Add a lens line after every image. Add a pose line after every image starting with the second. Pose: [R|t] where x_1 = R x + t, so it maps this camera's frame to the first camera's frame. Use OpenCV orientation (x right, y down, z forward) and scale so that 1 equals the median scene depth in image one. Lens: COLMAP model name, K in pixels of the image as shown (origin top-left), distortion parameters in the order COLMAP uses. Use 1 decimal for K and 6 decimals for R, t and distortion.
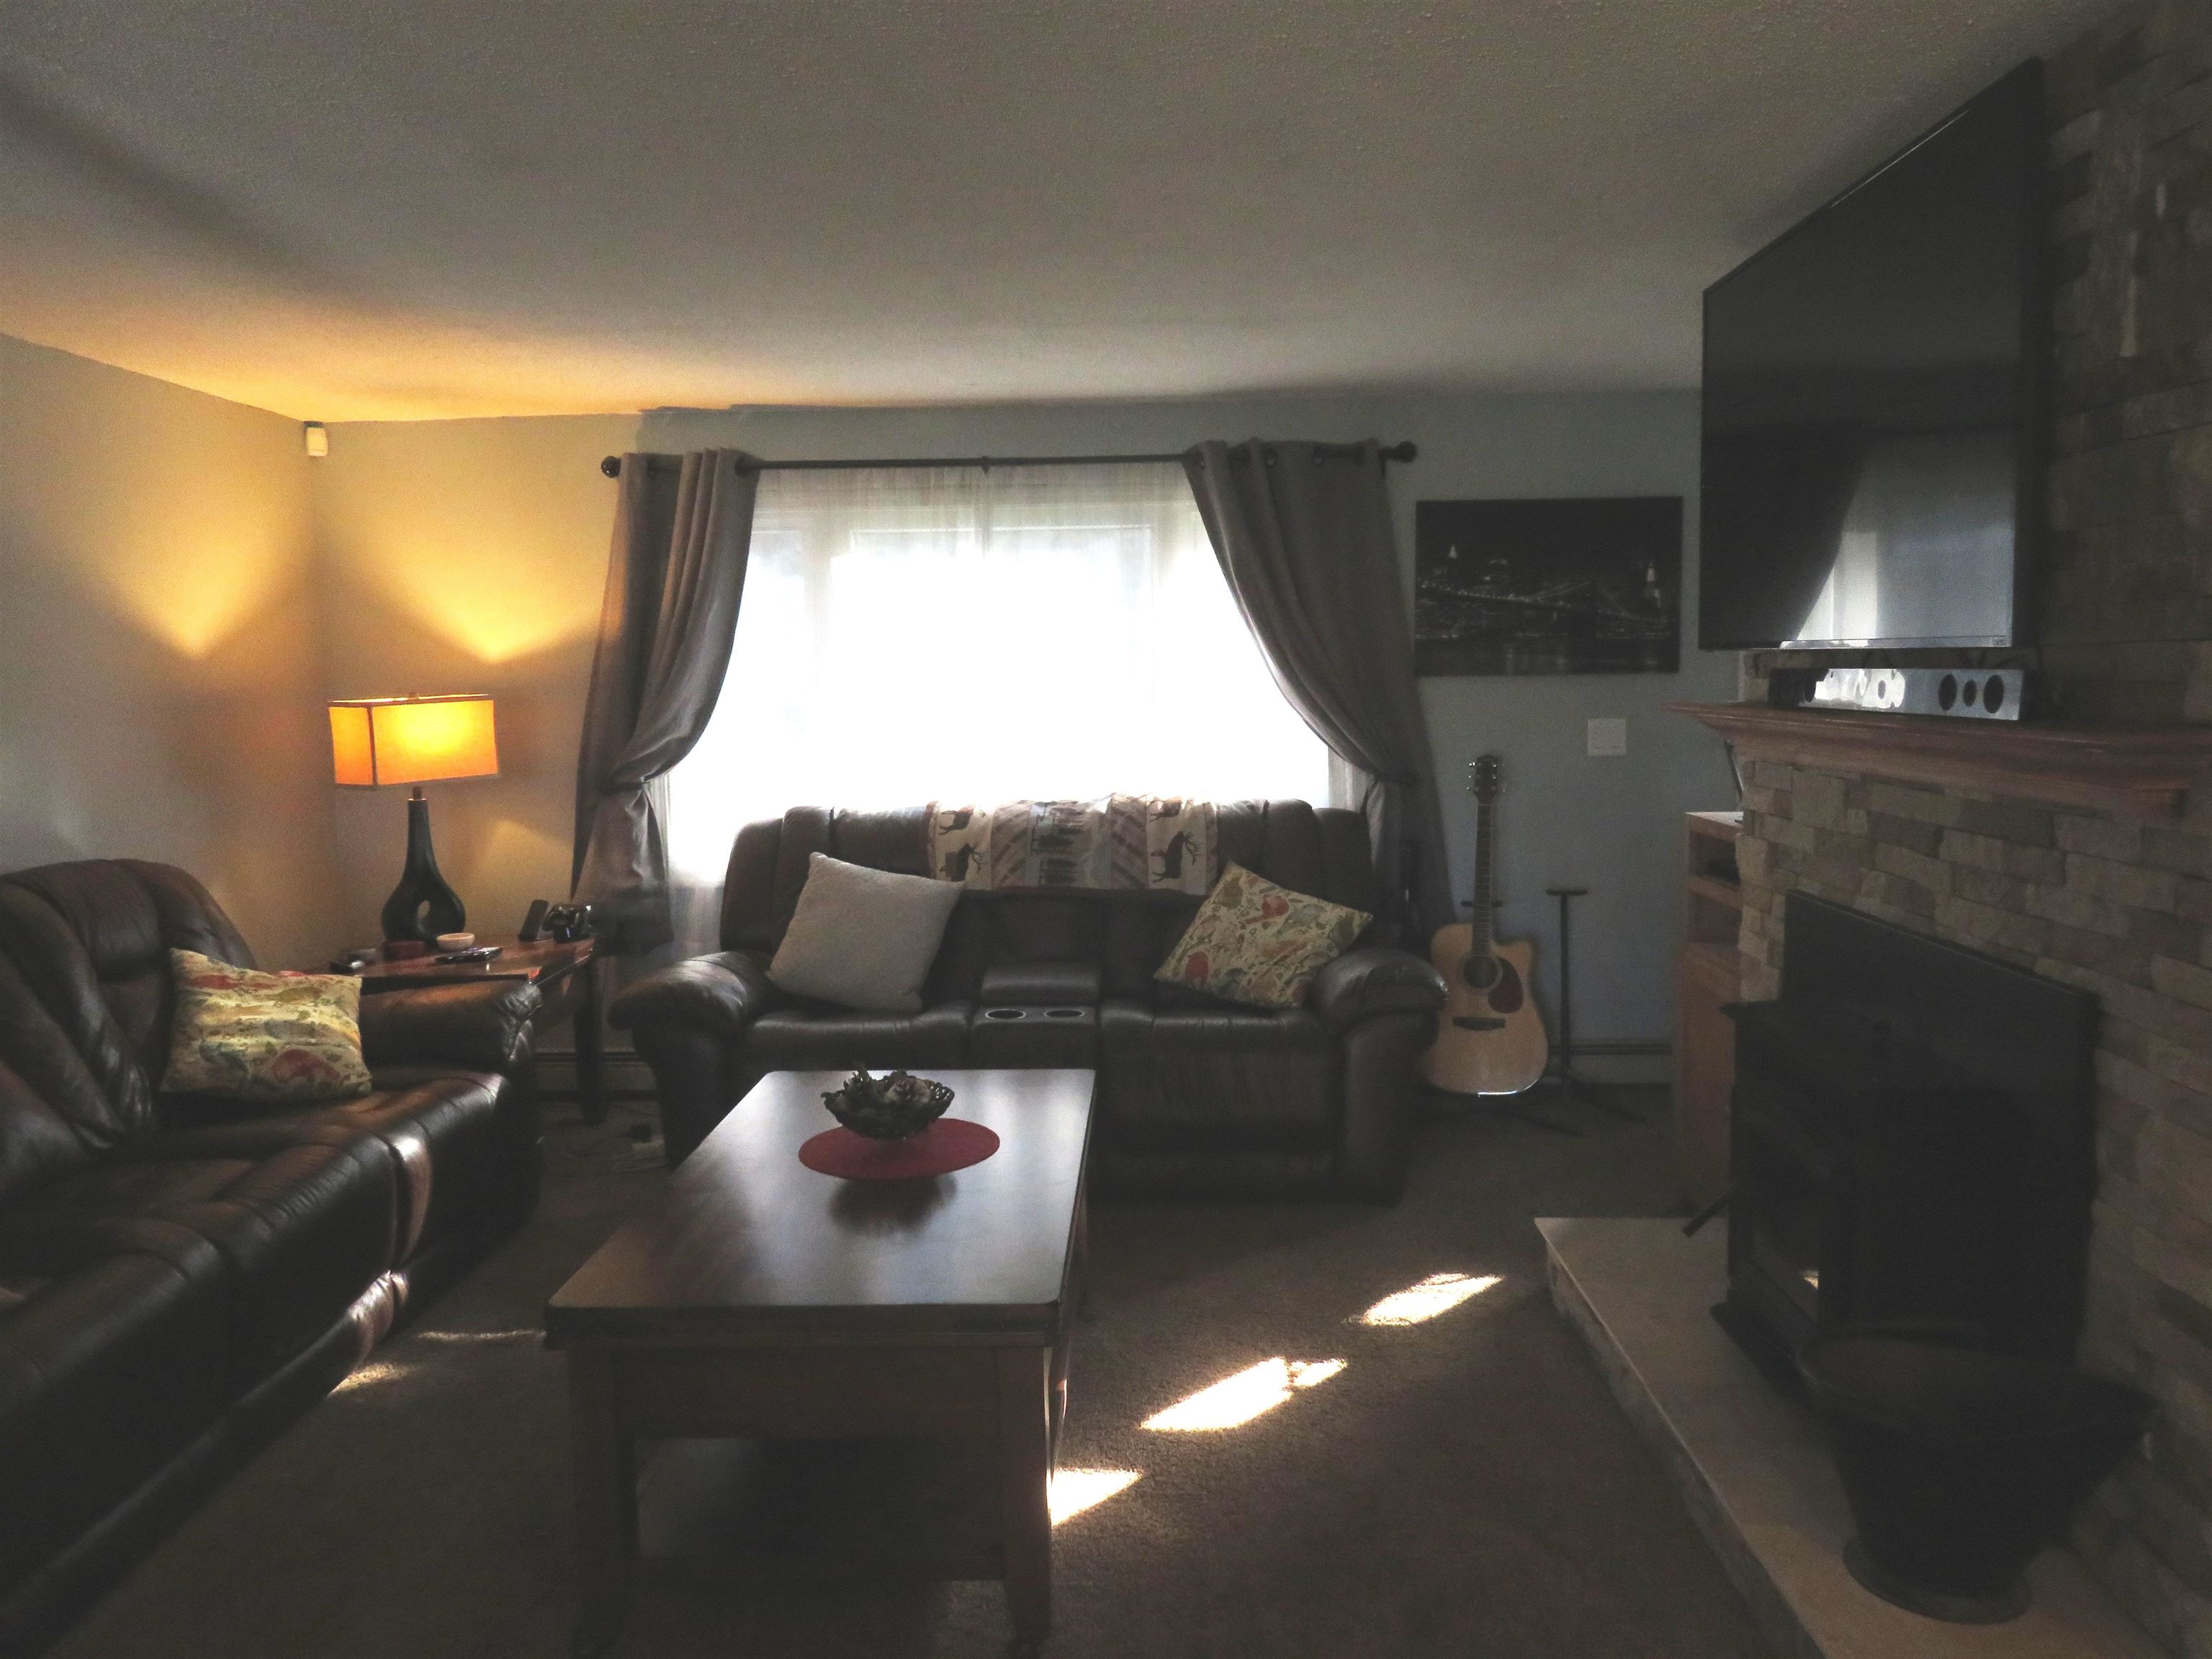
lens RADIAL K [[1584.1, 0, 1116.3], [0, 1584.1, 814.1], [0, 0, 1]] dist [-0.010610, 0.002734]
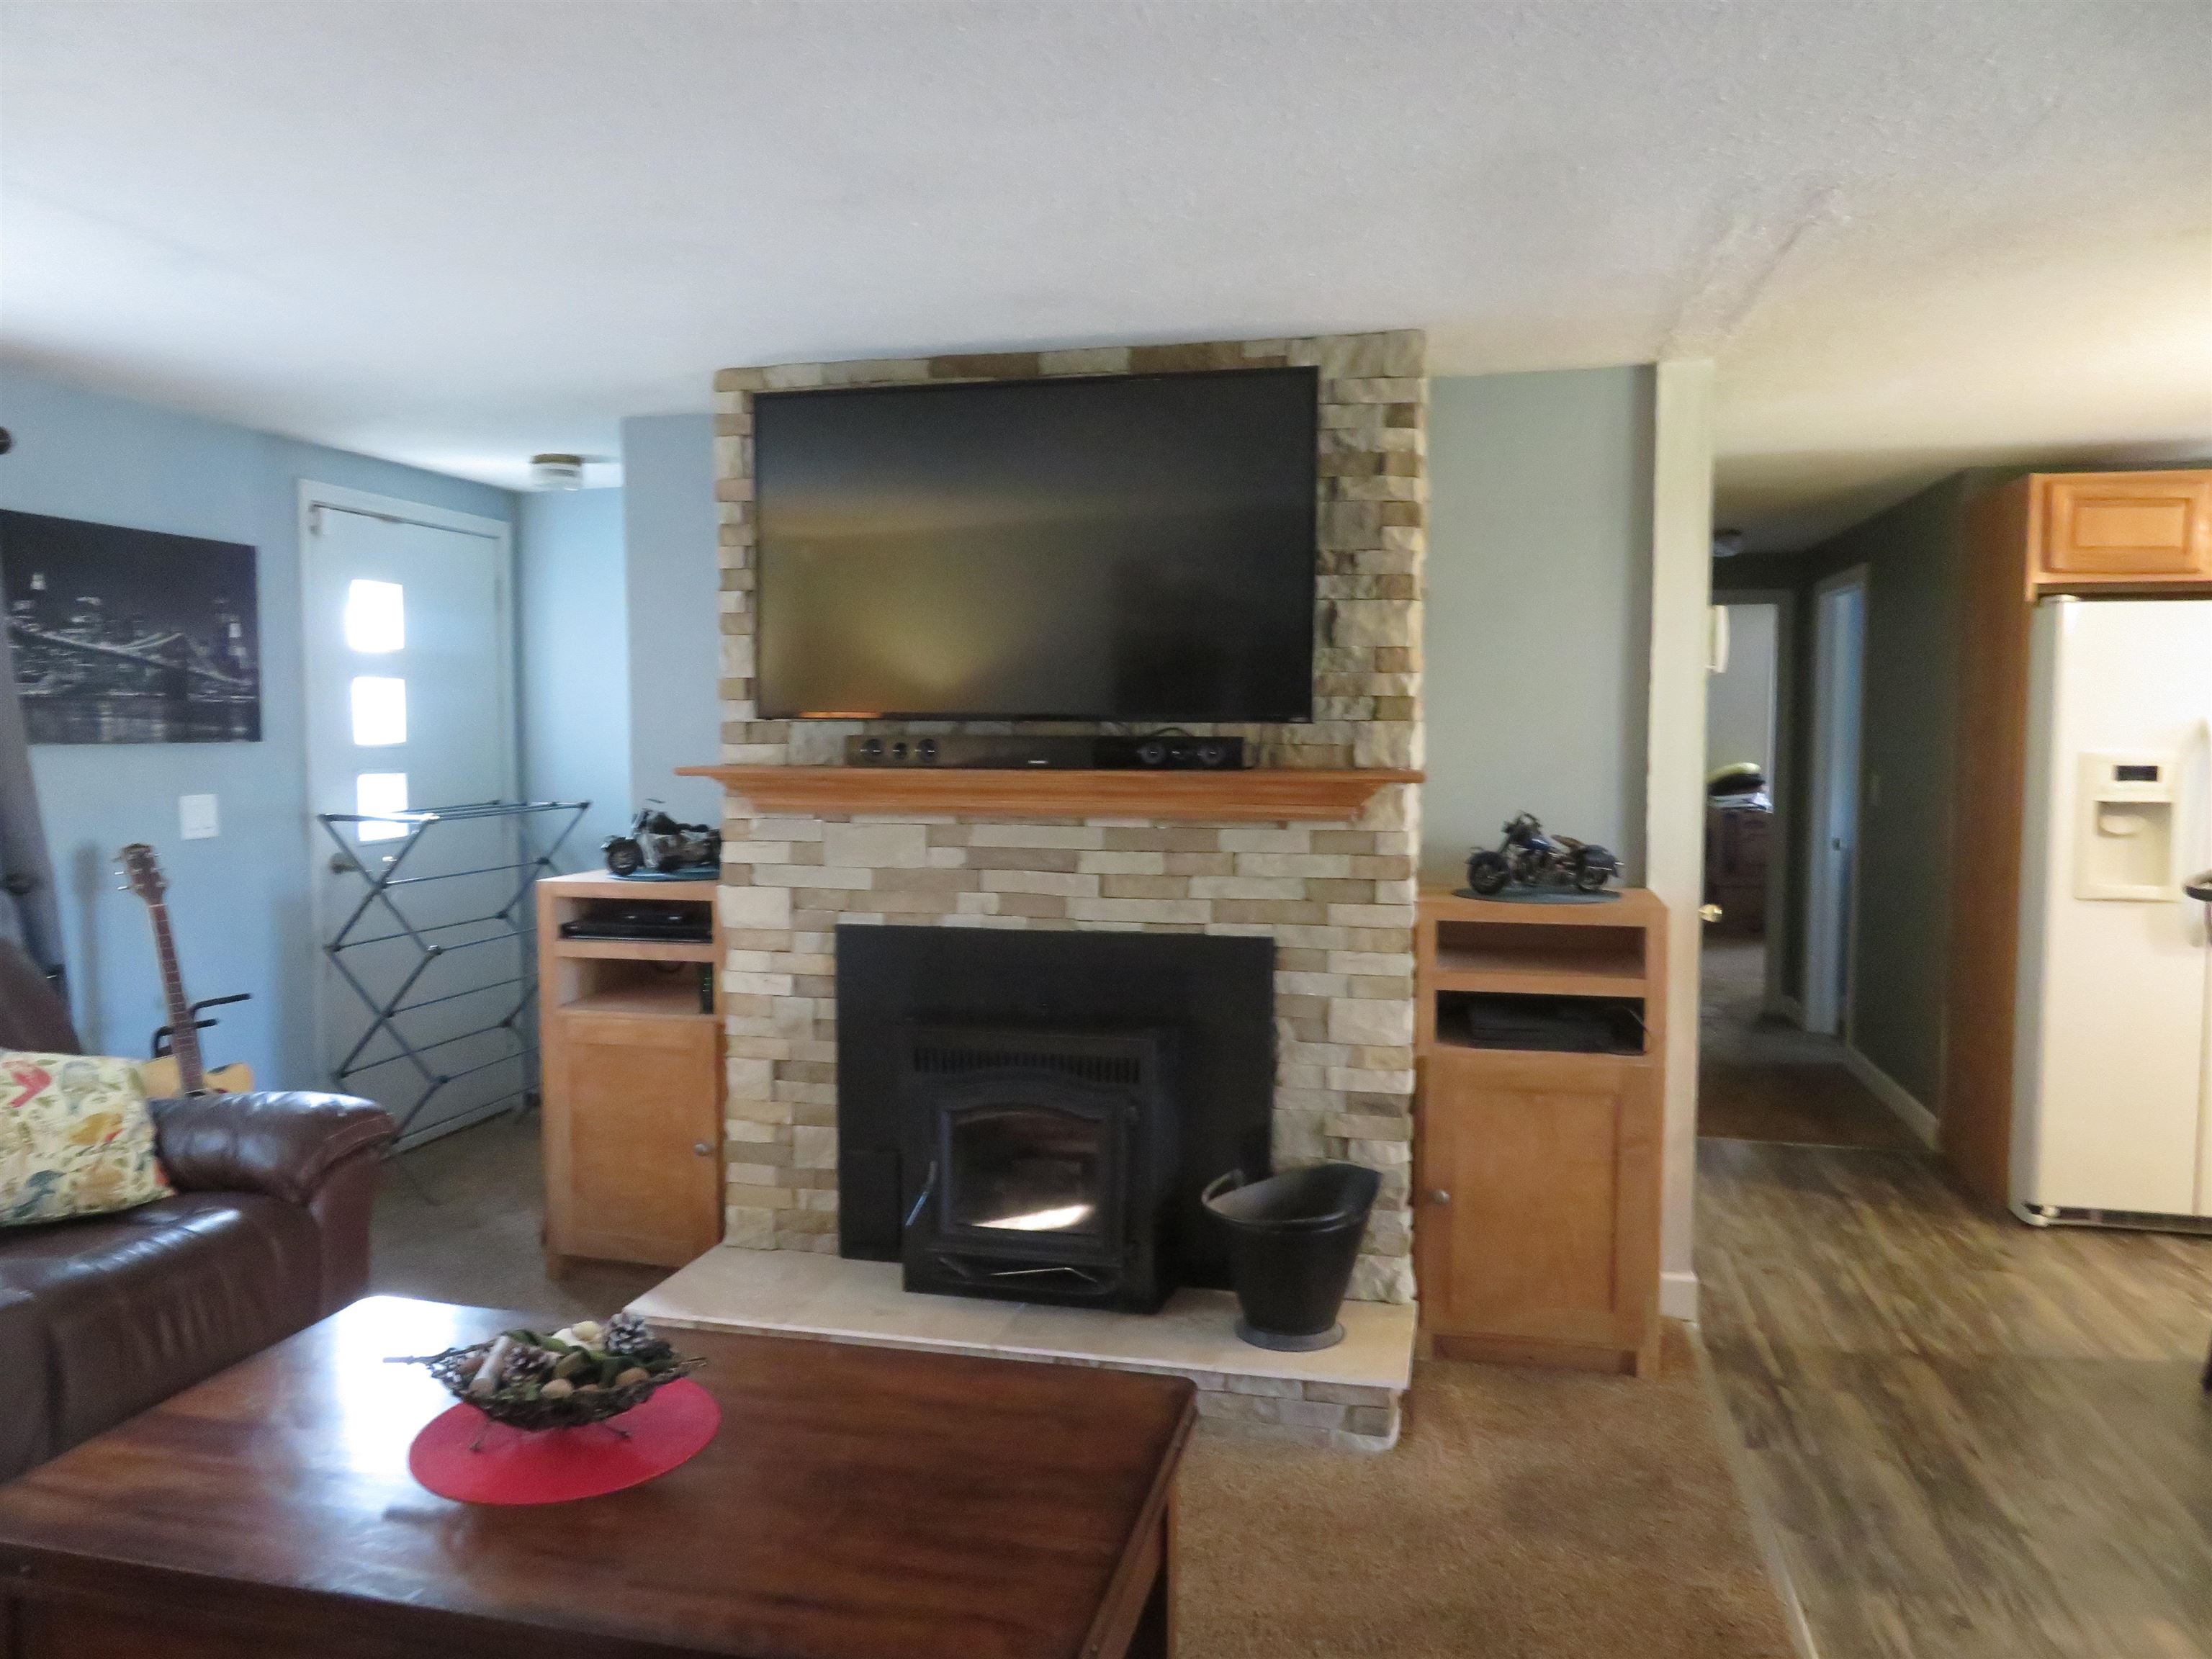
lens RADIAL K [[1584.1, 0, 1106.7], [0, 1584.1, 825.2], [0, 0, 1]] dist [-0.010610, 0.002734]
pose [[0.184247, -0.046801, 0.981765, -0.441029], [0.085226, 0.995864, 0.031478, -0.029416], [-0.979178, 0.077872, 0.187474, 0.366512]]
